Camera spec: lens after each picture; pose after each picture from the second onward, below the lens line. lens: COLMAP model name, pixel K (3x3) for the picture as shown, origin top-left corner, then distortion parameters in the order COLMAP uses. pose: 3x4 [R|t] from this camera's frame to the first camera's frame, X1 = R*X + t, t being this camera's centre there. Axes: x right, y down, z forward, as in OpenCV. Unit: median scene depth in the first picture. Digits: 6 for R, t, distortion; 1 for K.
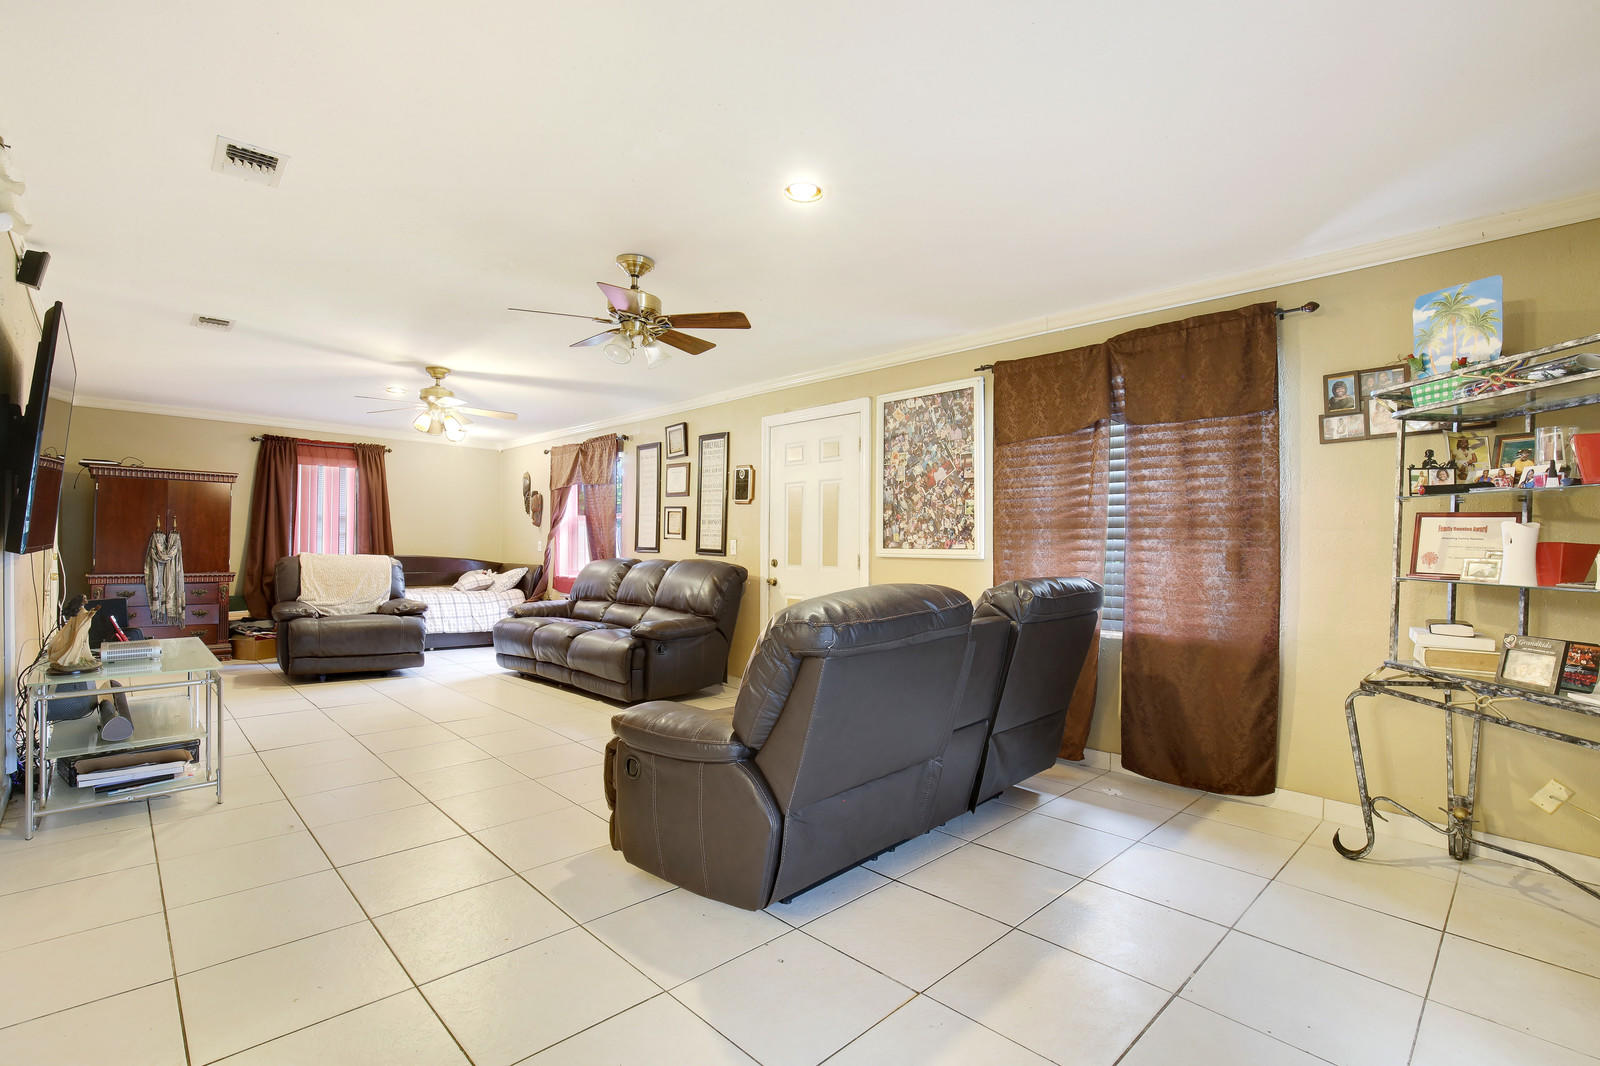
lens RADIAL K [[747.1, 0, 807.1], [0, 747.1, 547.8], [0, 0, 1]] dist [-0.024974, 0.001161]
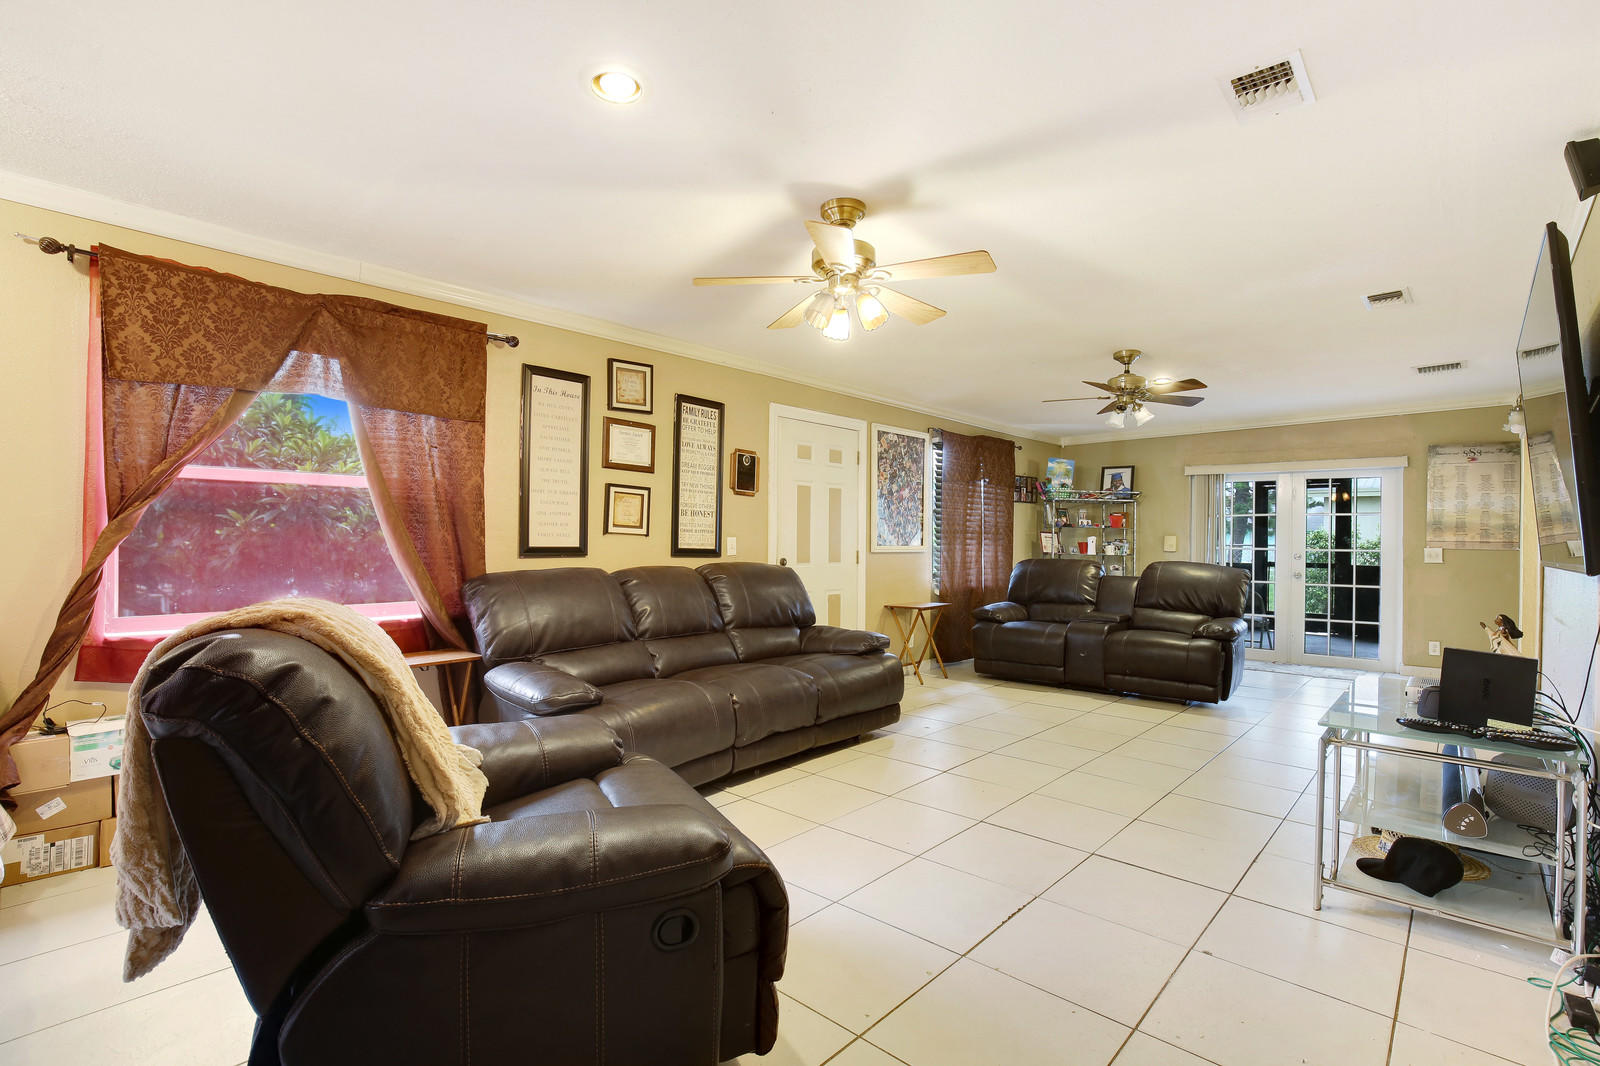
lens RADIAL K [[747.1, 0, 801.2], [0, 747.1, 531.9], [0, 0, 1]] dist [-0.024974, 0.001161]
pose [[-0.055008, 0.003980, 0.998478, -1.158410], [-0.005948, 0.999973, -0.004314, -0.016759], [-0.998468, -0.006176, -0.054983, 1.209953]]
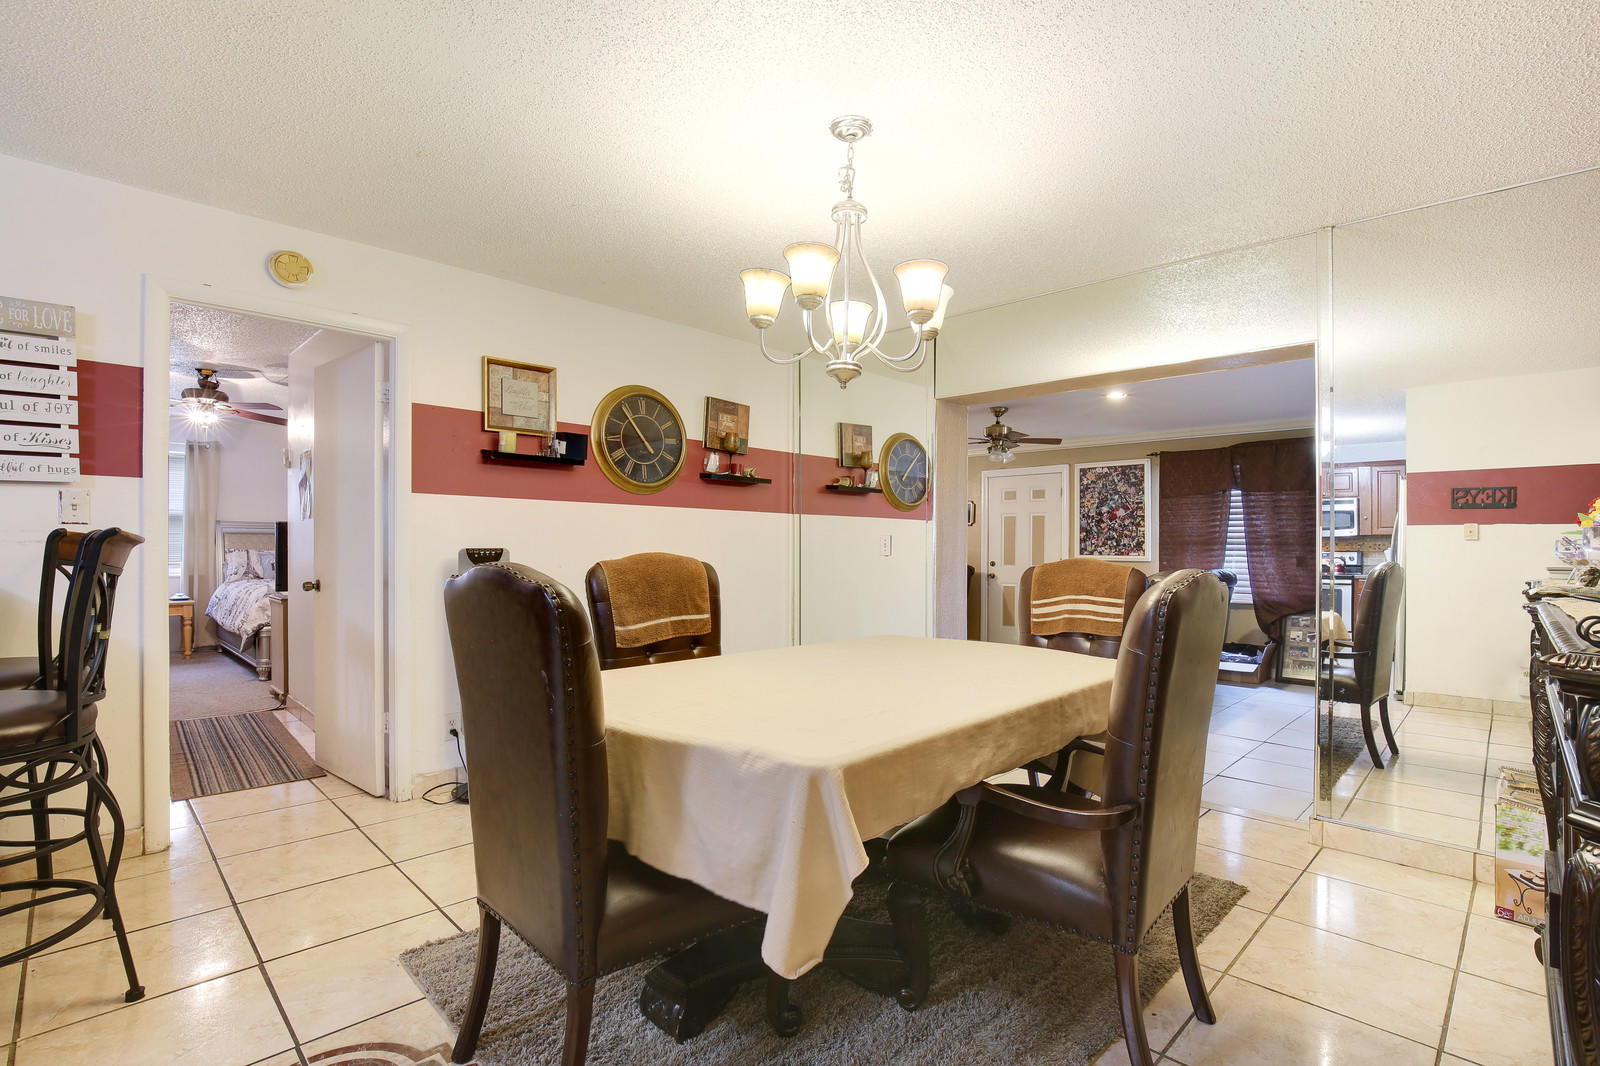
lens RADIAL K [[747.1, 0, 801.3], [0, 747.1, 543.0], [0, 0, 1]] dist [-0.024974, 0.001161]
pose [[0.999725, -0.003317, 0.023225, -0.572569], [0.003399, 0.999988, -0.003462, -0.022865], [-0.023213, 0.003540, 0.999724, -0.673186]]
